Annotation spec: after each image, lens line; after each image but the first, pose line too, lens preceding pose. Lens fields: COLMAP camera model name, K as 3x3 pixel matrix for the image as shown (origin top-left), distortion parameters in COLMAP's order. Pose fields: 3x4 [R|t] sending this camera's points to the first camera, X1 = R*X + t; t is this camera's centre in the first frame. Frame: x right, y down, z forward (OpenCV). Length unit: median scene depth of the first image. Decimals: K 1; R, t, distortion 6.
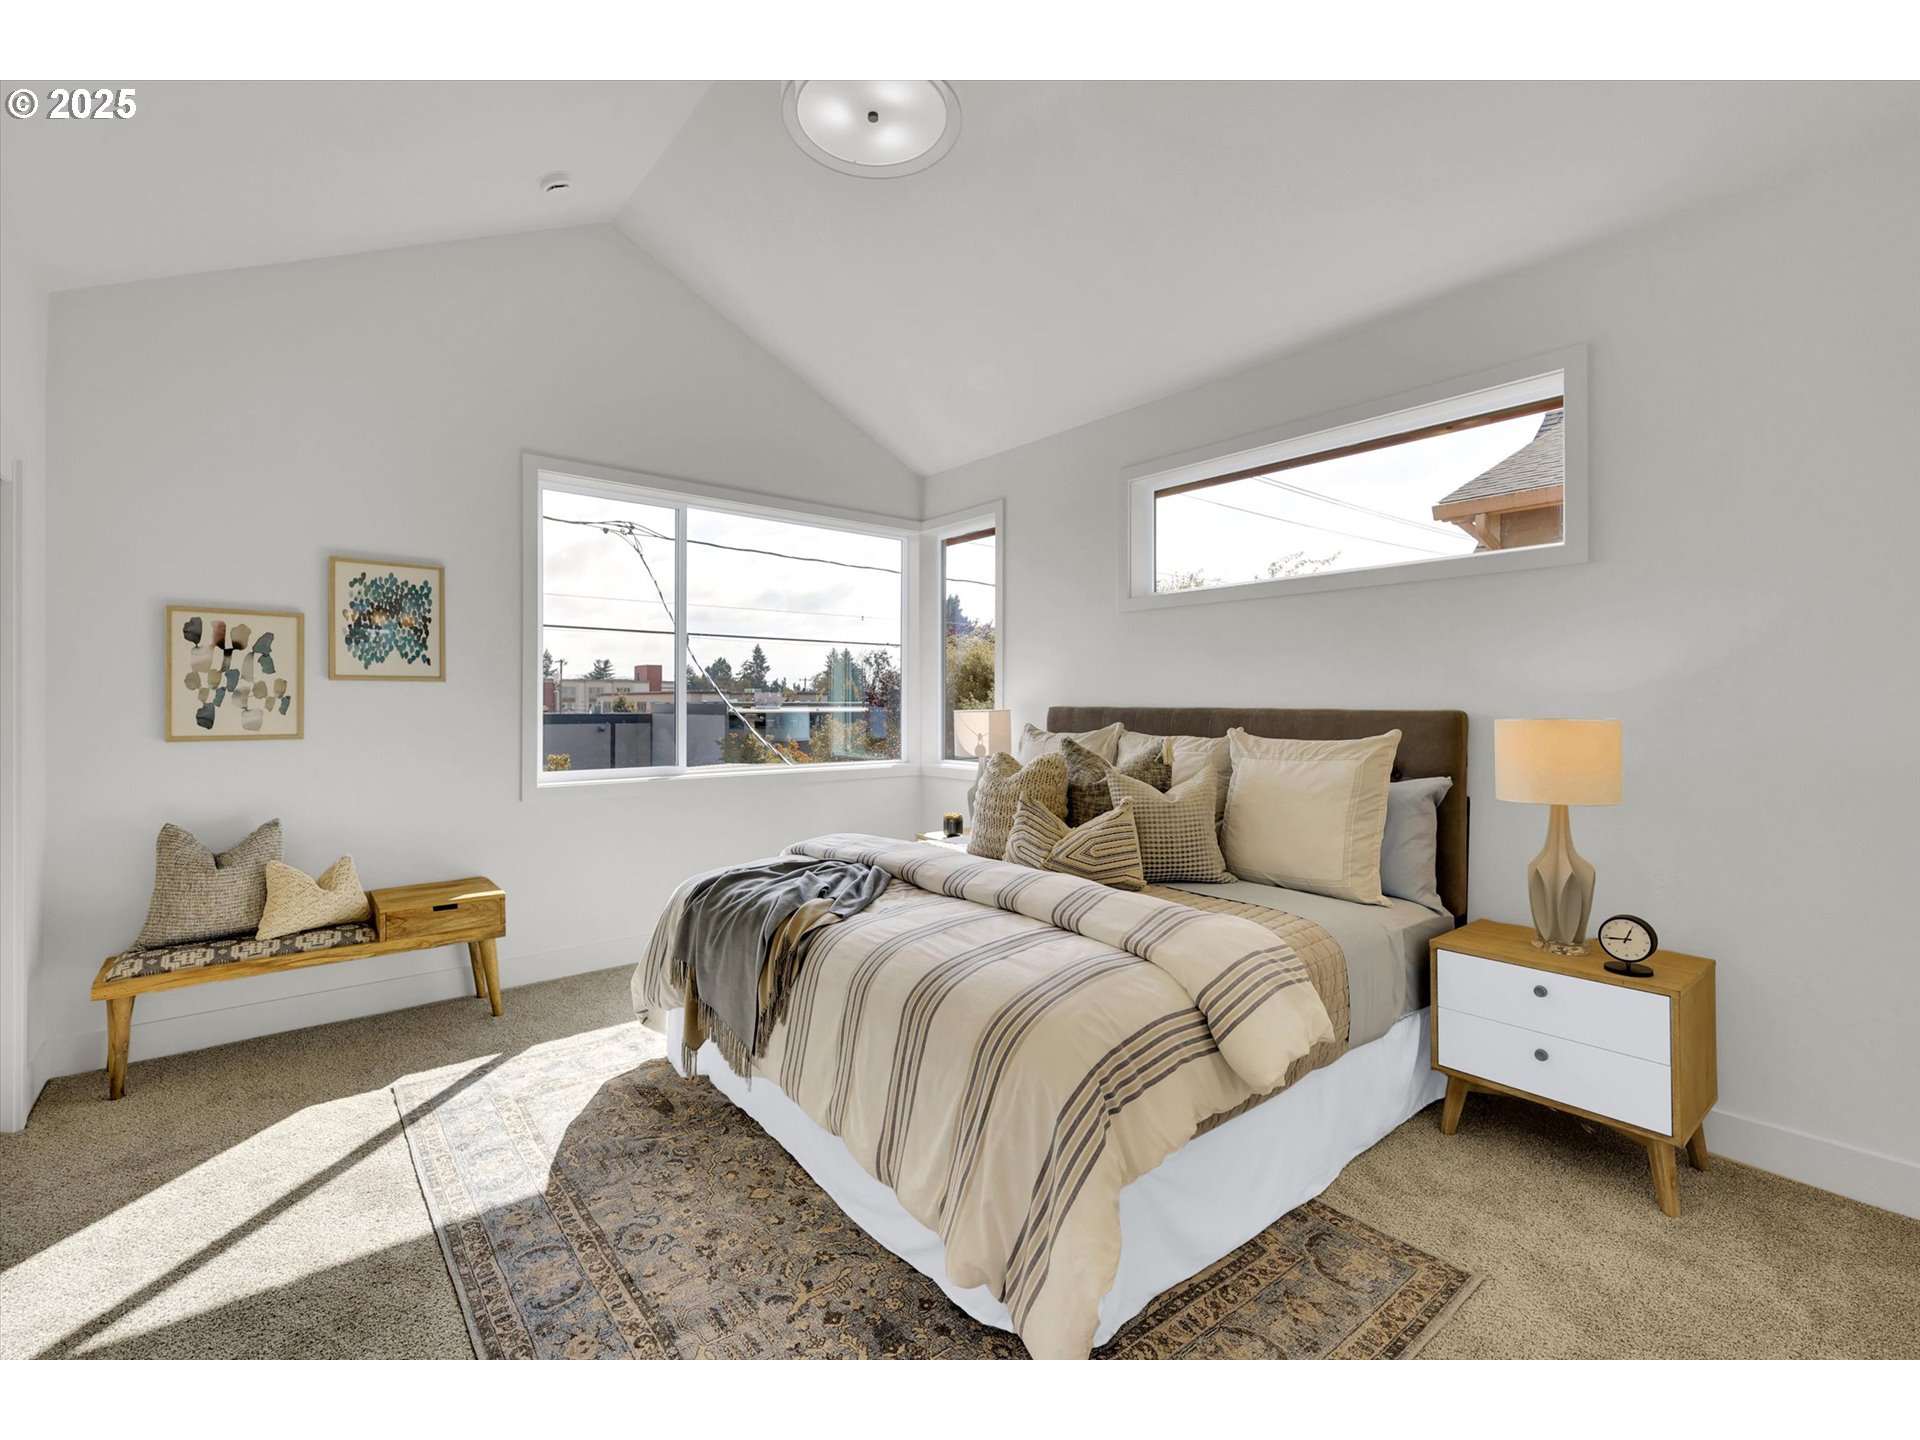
lens RADIAL K [[836.2, 0, 959.3], [0, 836.2, 702.7], [0, 0, 1]] dist [0.000995, 0.000505]
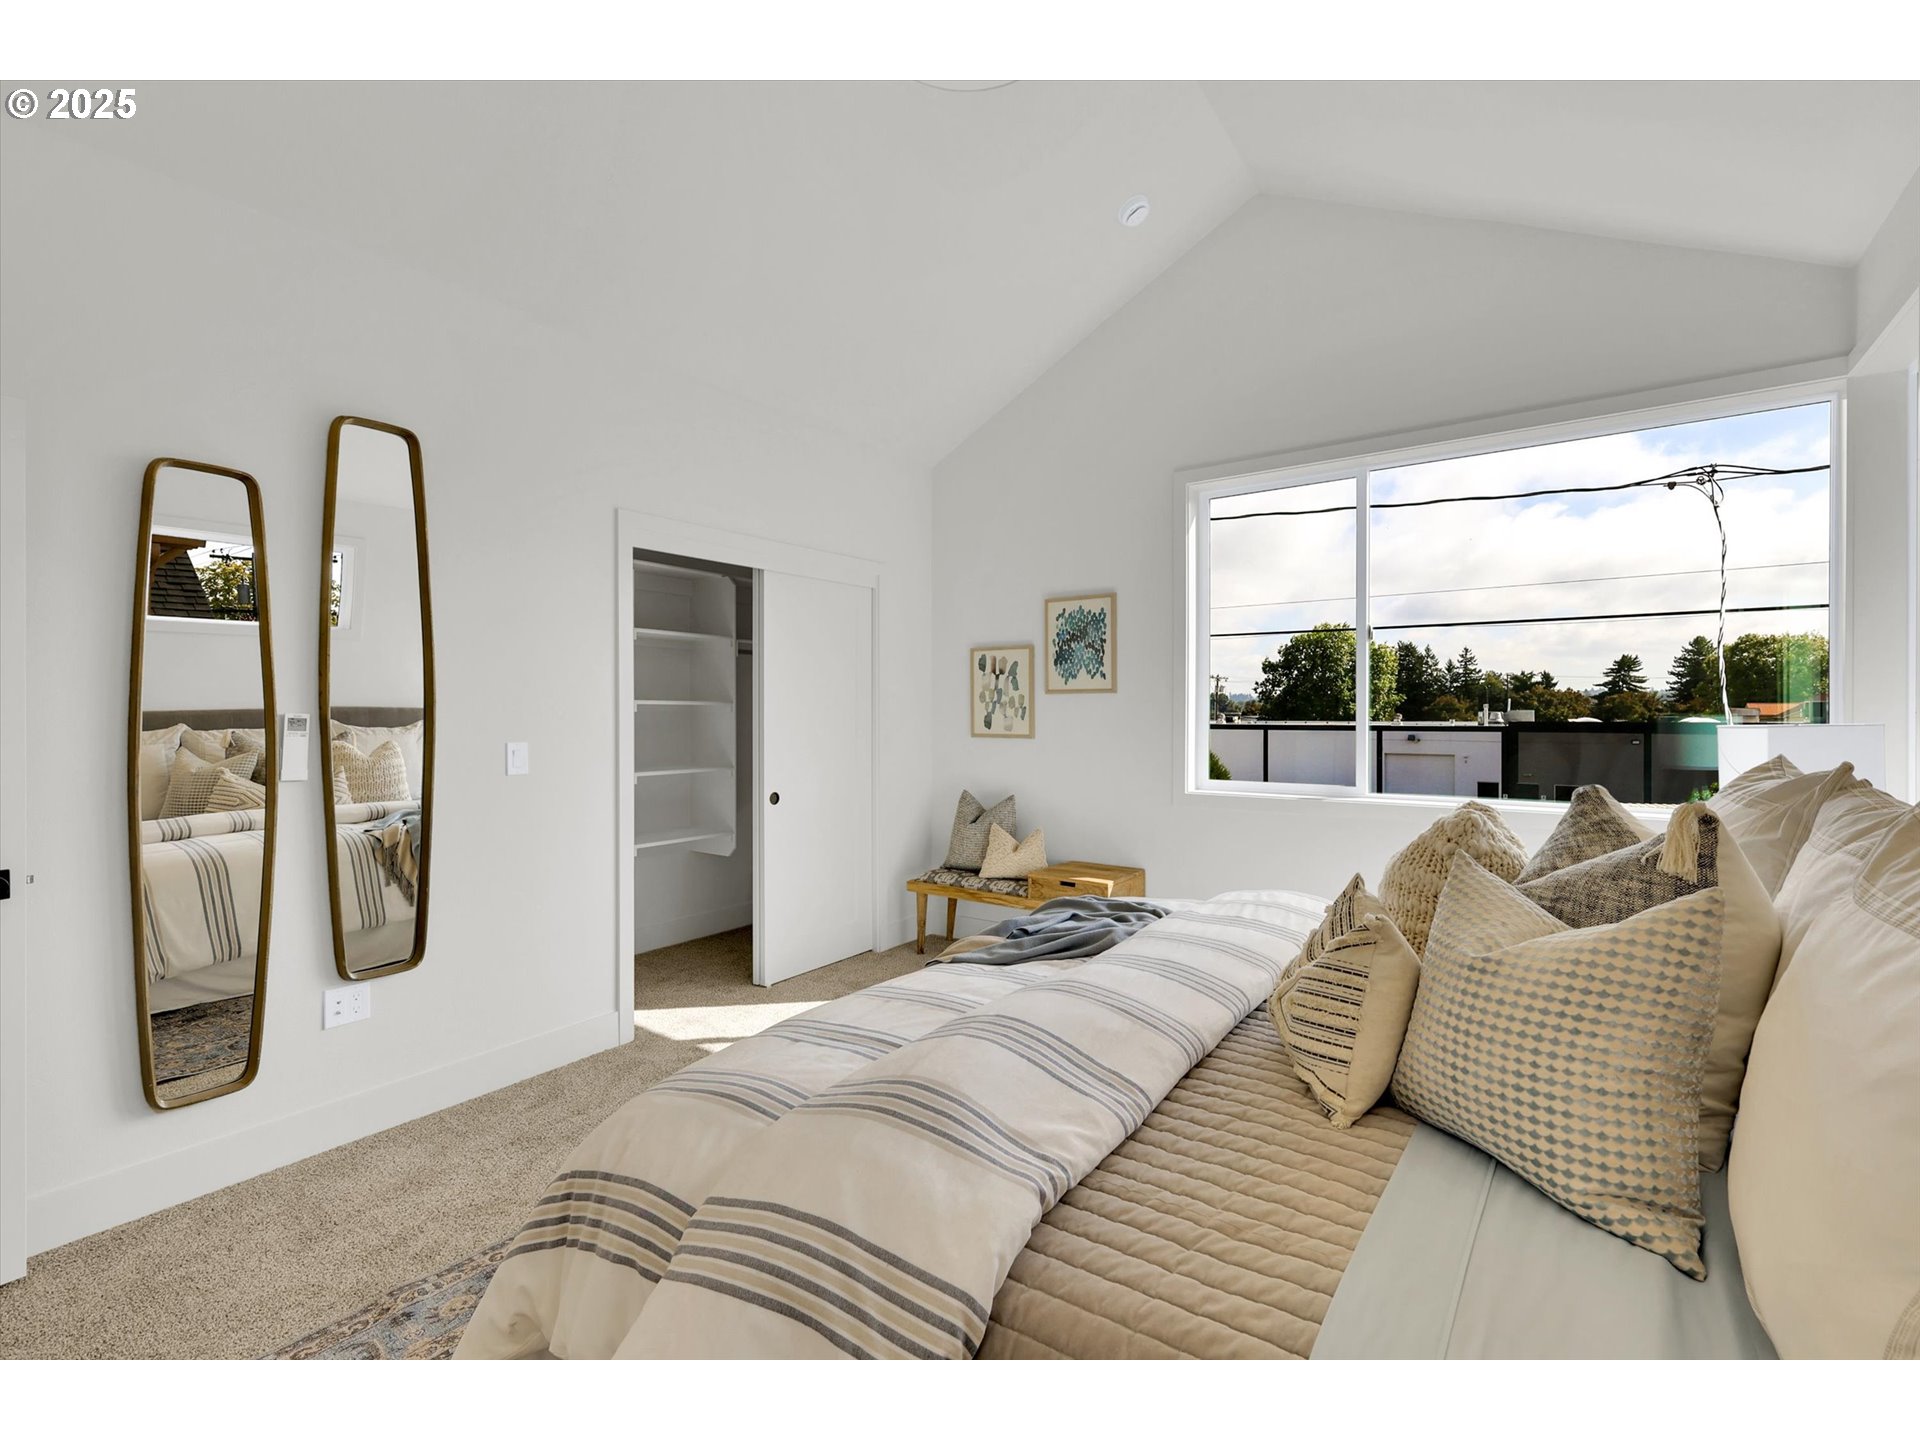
lens RADIAL K [[836.2, 0, 959.3], [0, 836.2, 702.7], [0, 0, 1]] dist [0.000995, 0.000505]
pose [[0.253275, -0.010261, -0.967340, 0.480557], [0.002692, 0.999947, -0.009902, -0.001015], [0.967391, -0.000096, 0.253289, 0.537194]]
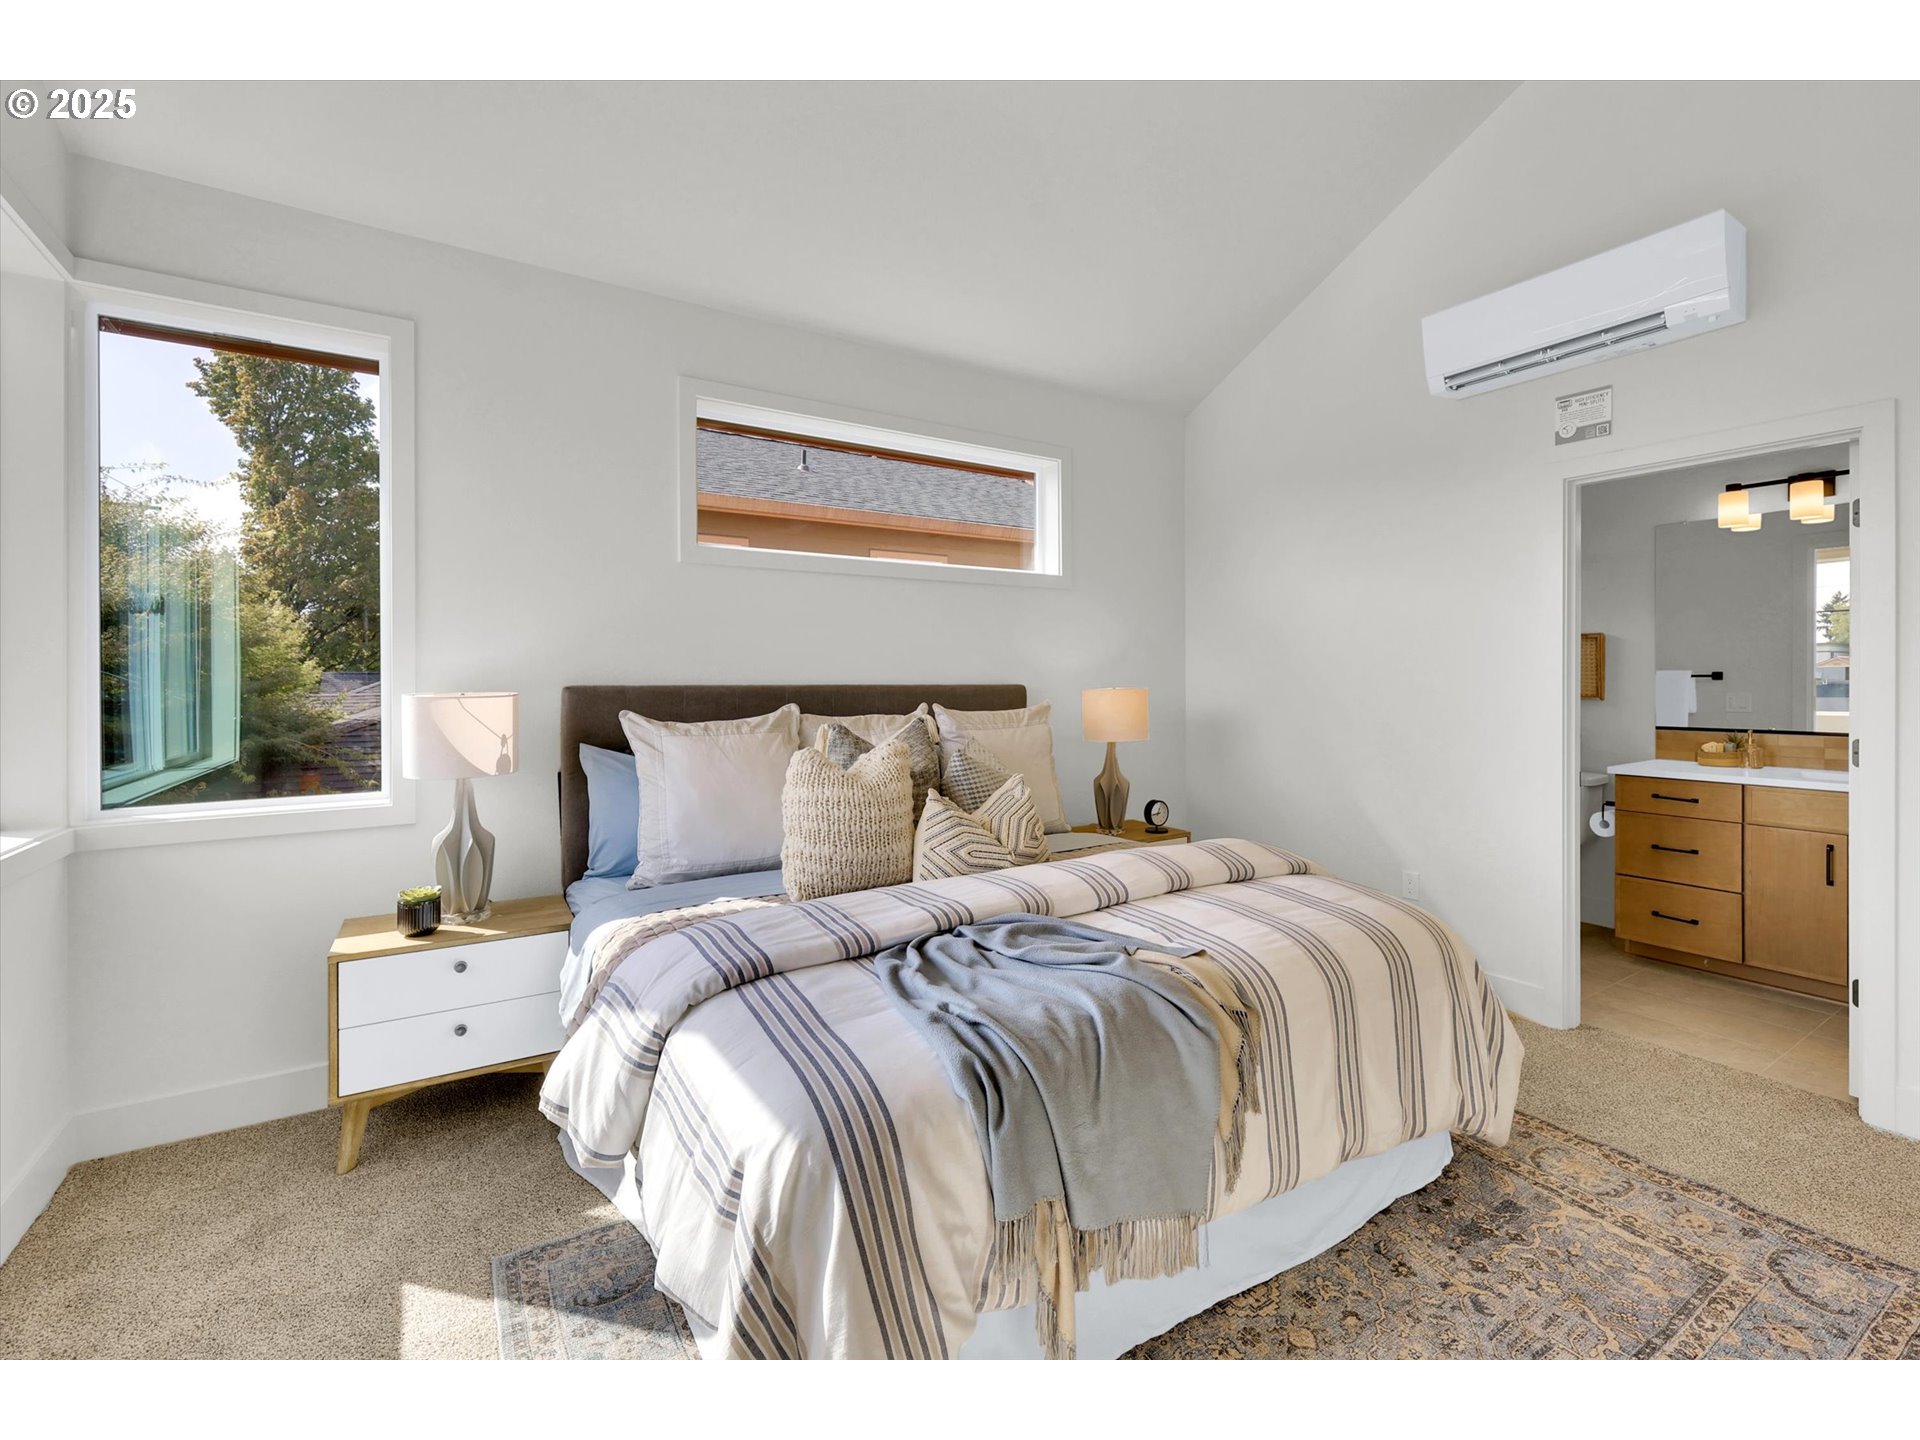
lens RADIAL K [[845.7, 0, 965.0], [0, 845.7, 680.1], [0, 0, 1]] dist [0.000861, 0.000027]
pose [[0.118068, -0.006168, 0.992986, -0.666122], [0.003761, 0.999976, 0.005765, -0.003833], [-0.992998, 0.003054, 0.118089, 0.789623]]
